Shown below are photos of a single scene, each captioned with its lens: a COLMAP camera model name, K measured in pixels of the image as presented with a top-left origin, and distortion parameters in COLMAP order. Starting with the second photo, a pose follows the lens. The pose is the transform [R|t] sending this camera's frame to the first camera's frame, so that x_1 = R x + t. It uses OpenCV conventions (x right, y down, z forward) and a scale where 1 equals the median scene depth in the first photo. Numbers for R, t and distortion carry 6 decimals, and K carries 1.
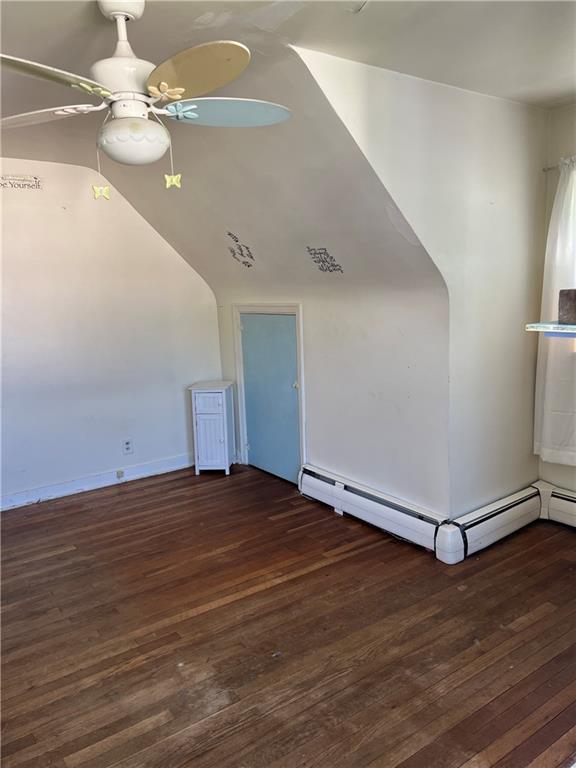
lens RADIAL K [[578.5, 0, 284.4], [0, 578.5, 383.9], [0, 0, 1]] dist [0.039598, -0.039139]
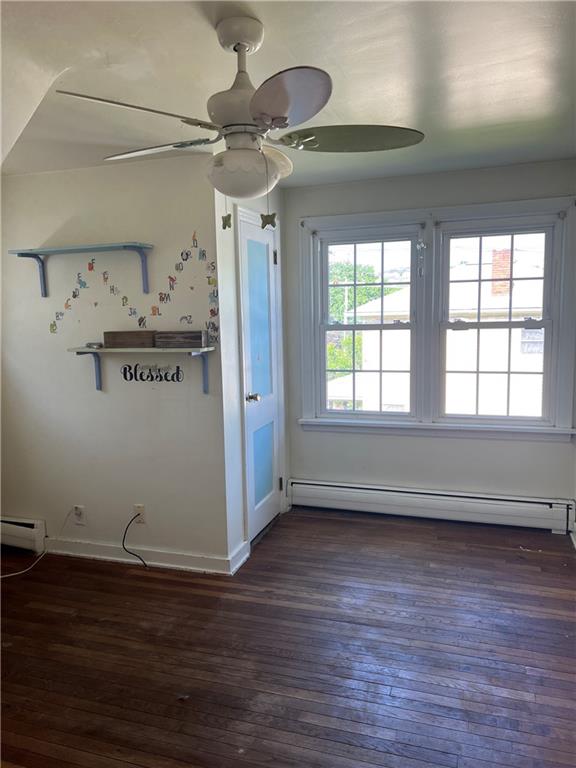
lens RADIAL K [[578.5, 0, 289.9], [0, 578.5, 379.8], [0, 0, 1]] dist [0.039598, -0.039139]
pose [[-0.586743, -0.037982, 0.808882, -0.624986], [0.188642, 0.965006, 0.182149, -0.138655], [-0.787494, 0.259463, -0.559045, 0.886401]]
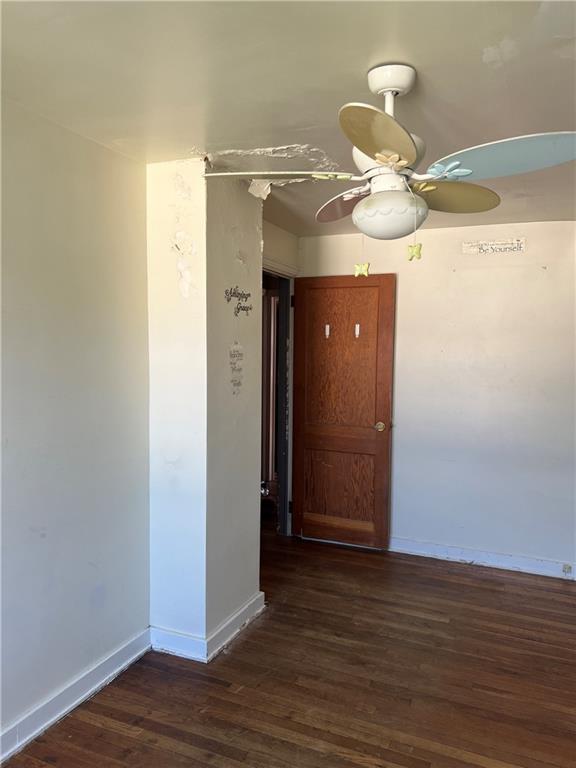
lens RADIAL K [[578.5, 0, 285.8], [0, 578.5, 383.6], [0, 0, 1]] dist [0.039598, -0.039139]
pose [[0.510436, 0.105330, -0.853440, 0.283177], [-0.175323, 0.984371, 0.016630, -0.073097], [0.841853, 0.141139, 0.520925, 0.225169]]
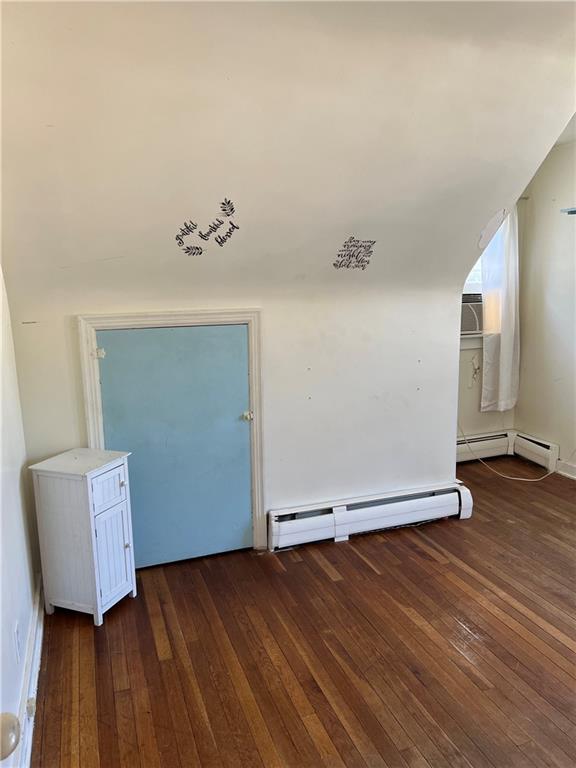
lens RADIAL K [[578.5, 0, 291.3], [0, 578.5, 384.2], [0, 0, 1]] dist [0.039598, -0.039139]
pose [[0.263572, -0.135176, 0.955122, -0.832044], [0.174012, 0.980552, 0.090756, -0.118871], [-0.948815, 0.142282, 0.281968, 0.882800]]
